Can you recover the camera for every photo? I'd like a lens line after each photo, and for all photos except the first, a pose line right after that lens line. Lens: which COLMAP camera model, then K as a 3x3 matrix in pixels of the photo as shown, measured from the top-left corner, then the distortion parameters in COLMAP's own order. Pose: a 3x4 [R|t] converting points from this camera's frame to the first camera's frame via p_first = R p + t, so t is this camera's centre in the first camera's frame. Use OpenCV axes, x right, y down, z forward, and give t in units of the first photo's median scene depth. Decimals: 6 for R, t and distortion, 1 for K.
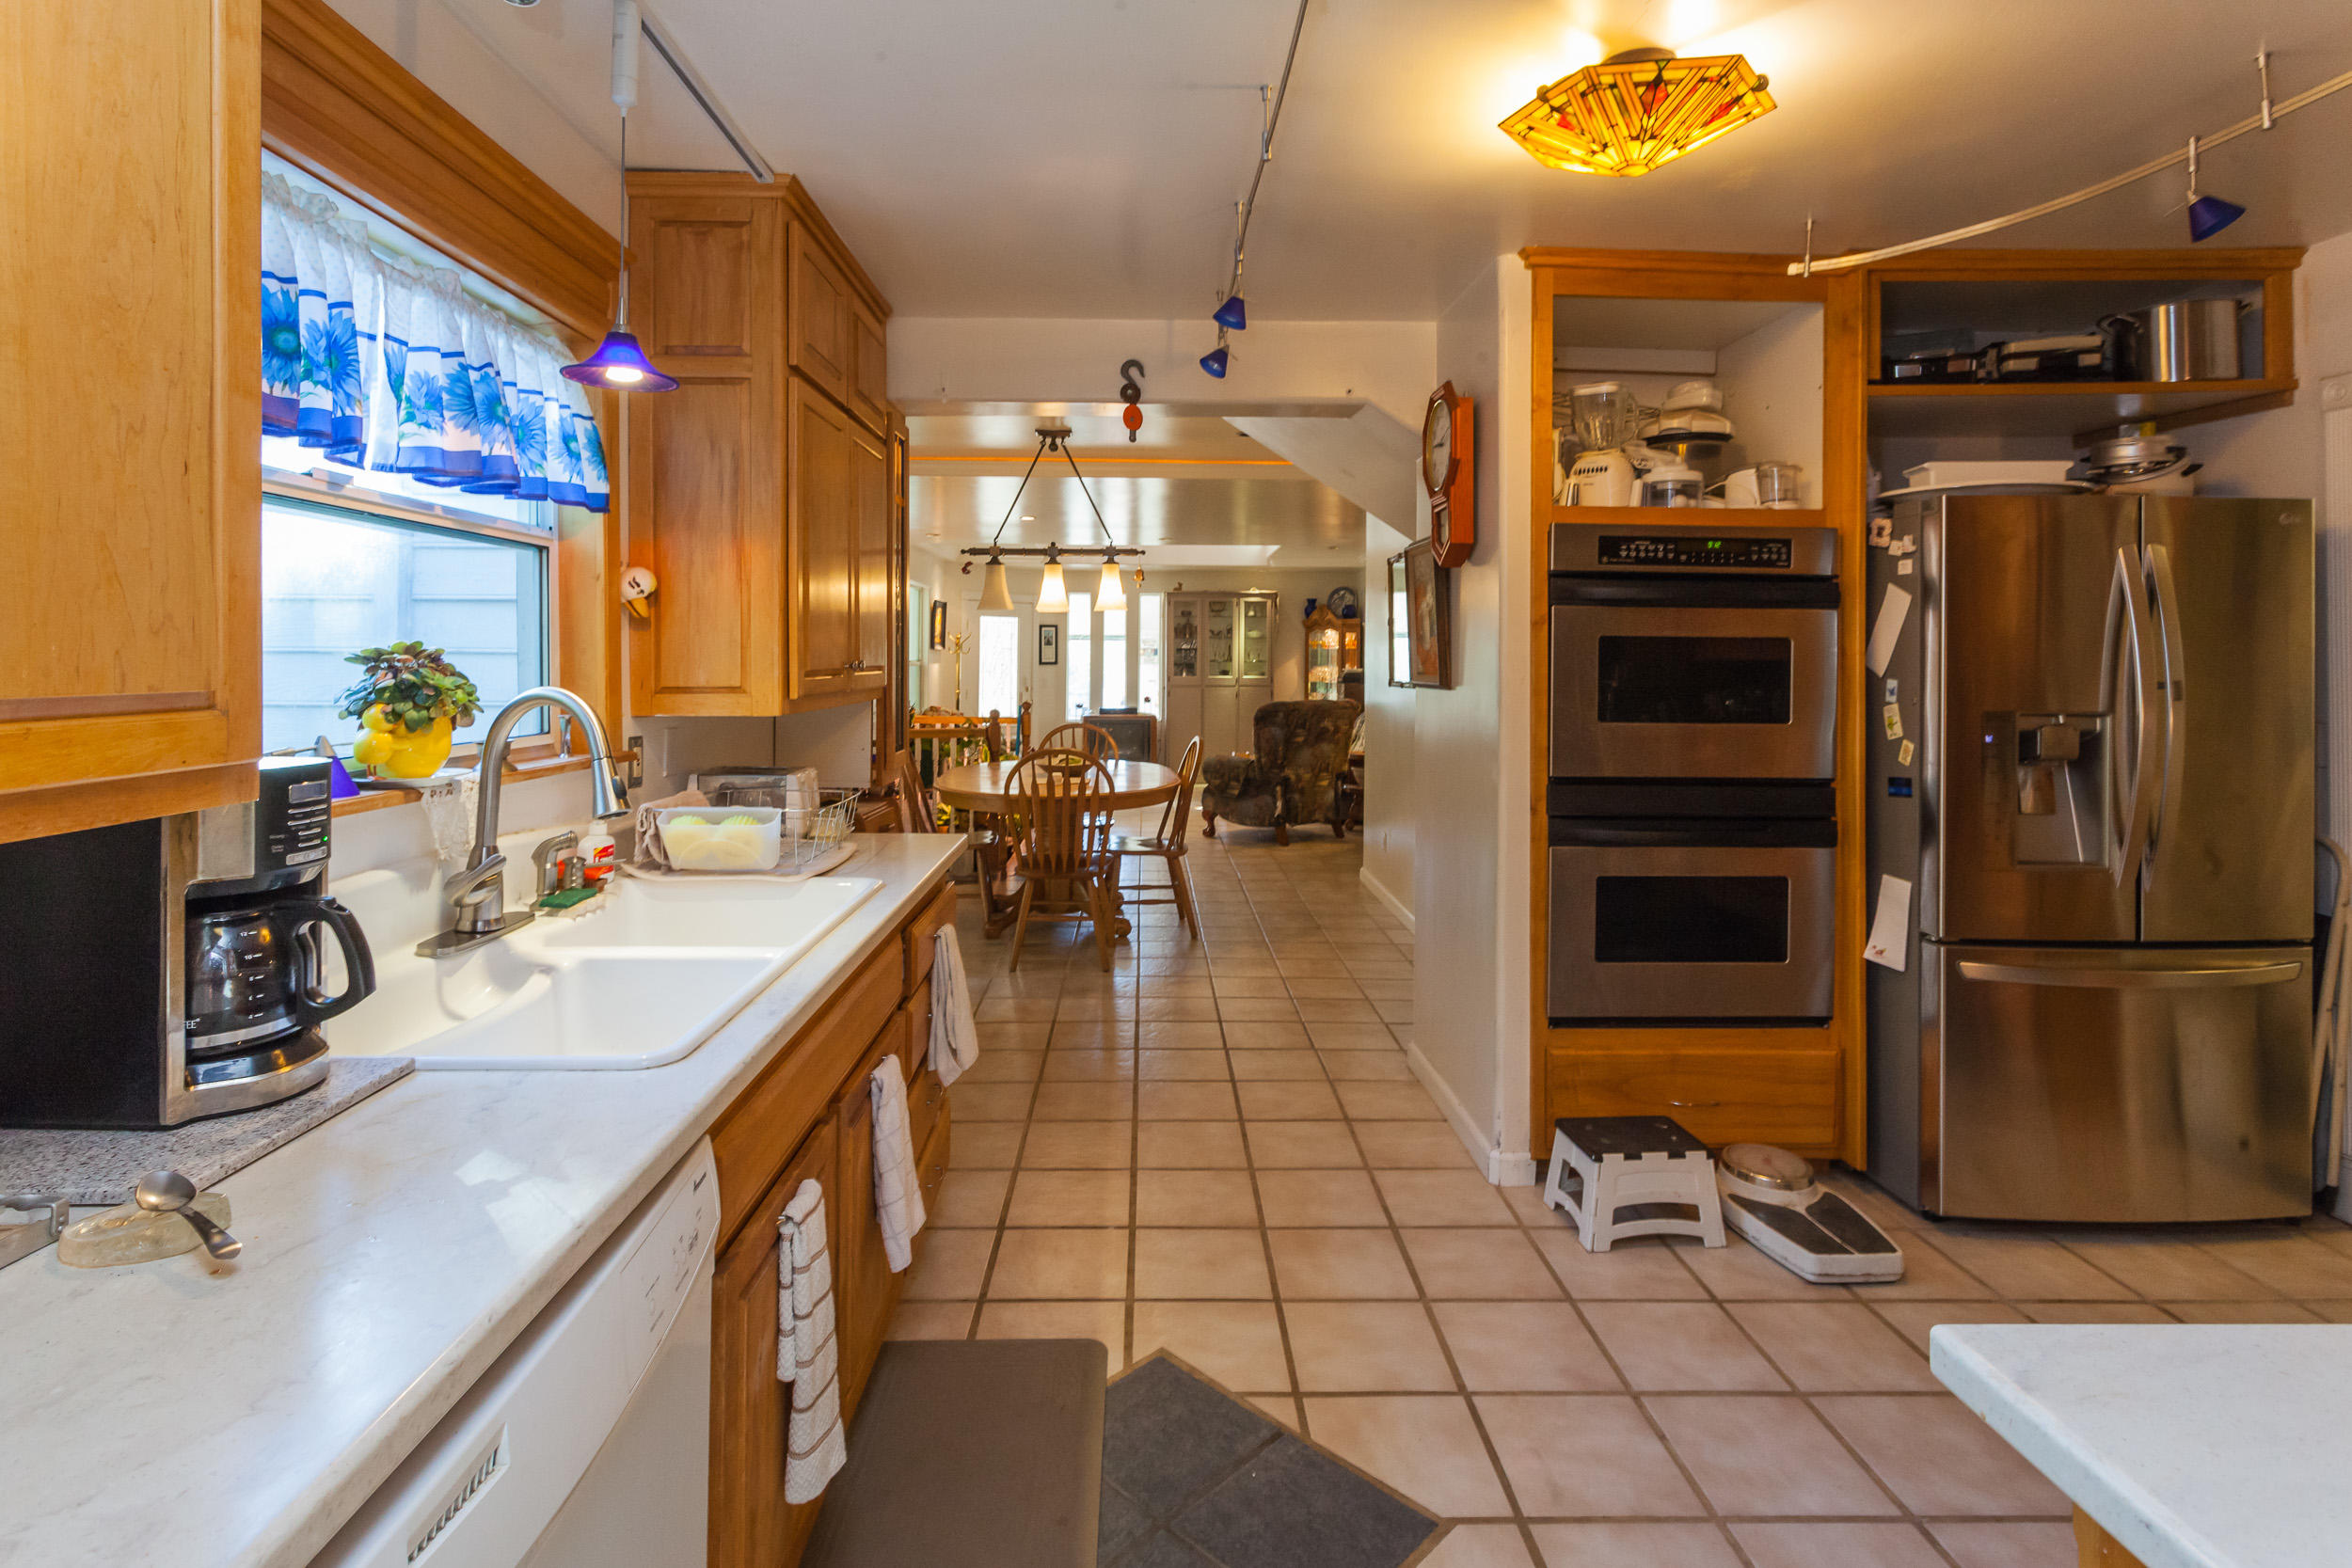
lens RADIAL K [[1161.1, 0, 1162.8], [0, 1161.1, 670.2], [0, 0, 1]] dist [0.006190, 0.001717]
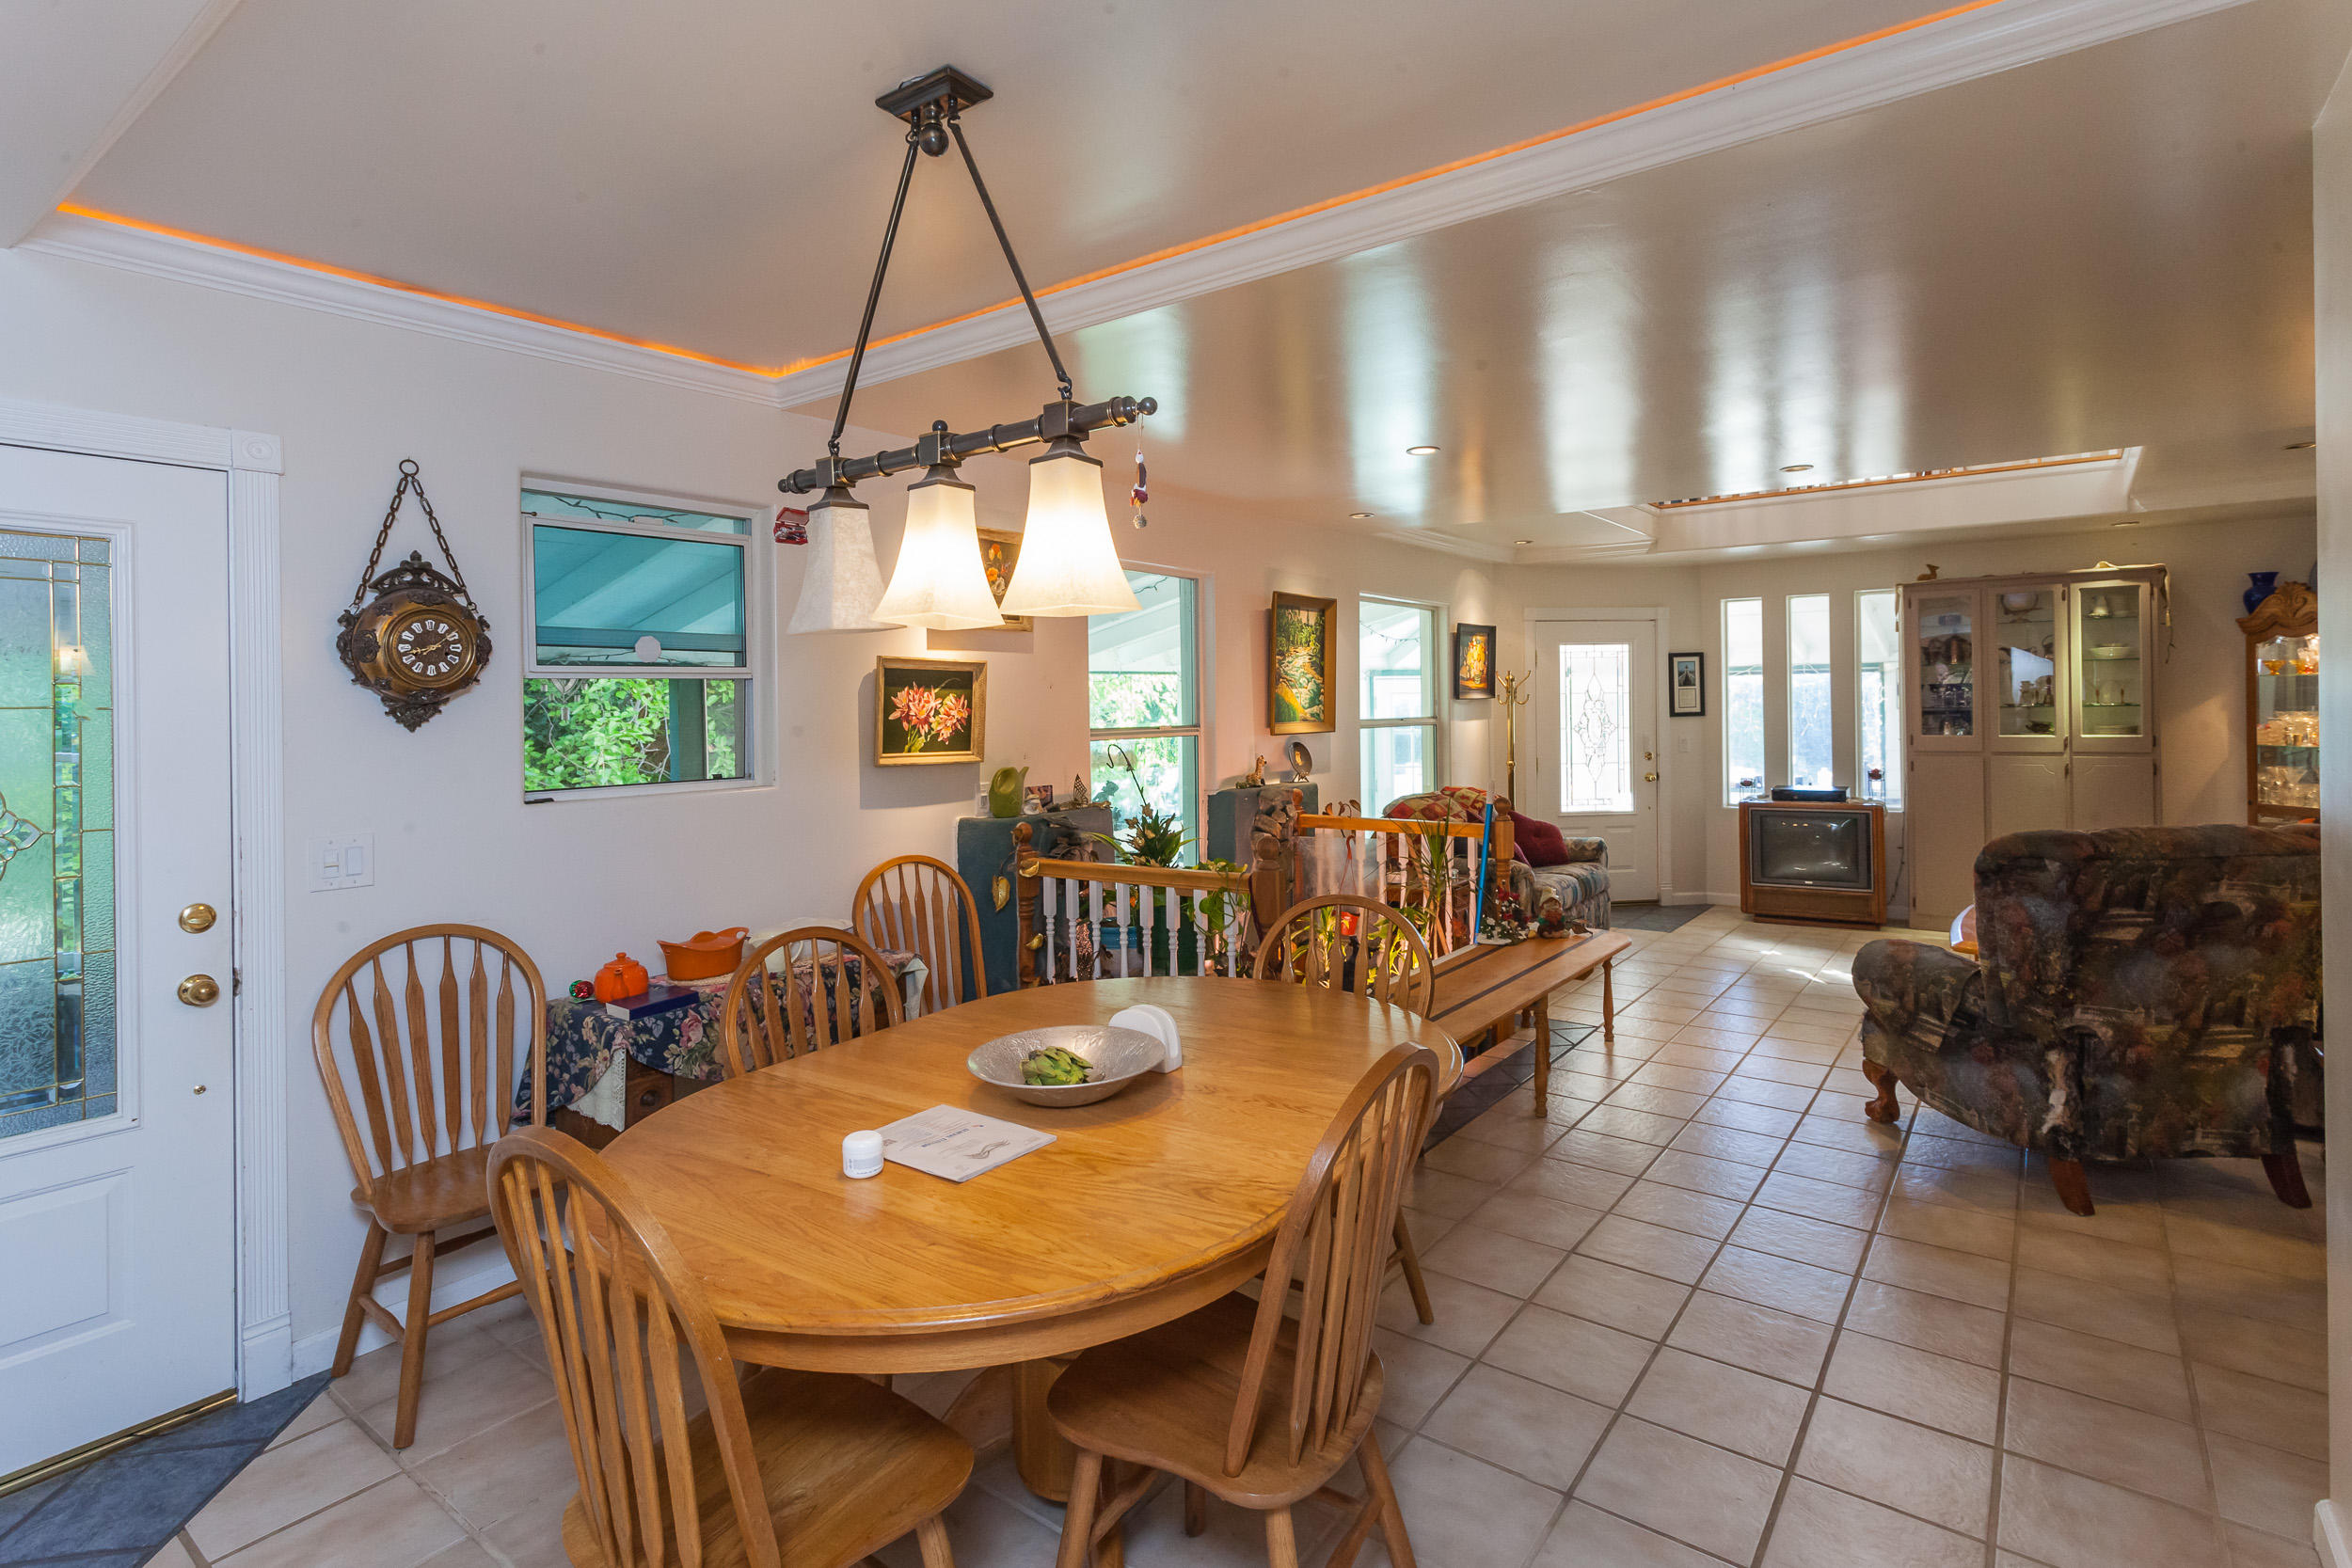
lens RADIAL K [[1161.1, 0, 1190.7], [0, 1161.1, 718.6], [0, 0, 1]] dist [0.006190, 0.001717]
pose [[0.787862, -0.012182, -0.615732, 0.076958], [0.017362, 0.999846, 0.002434, -0.010296], [0.615607, -0.012608, 0.787952, 0.356596]]
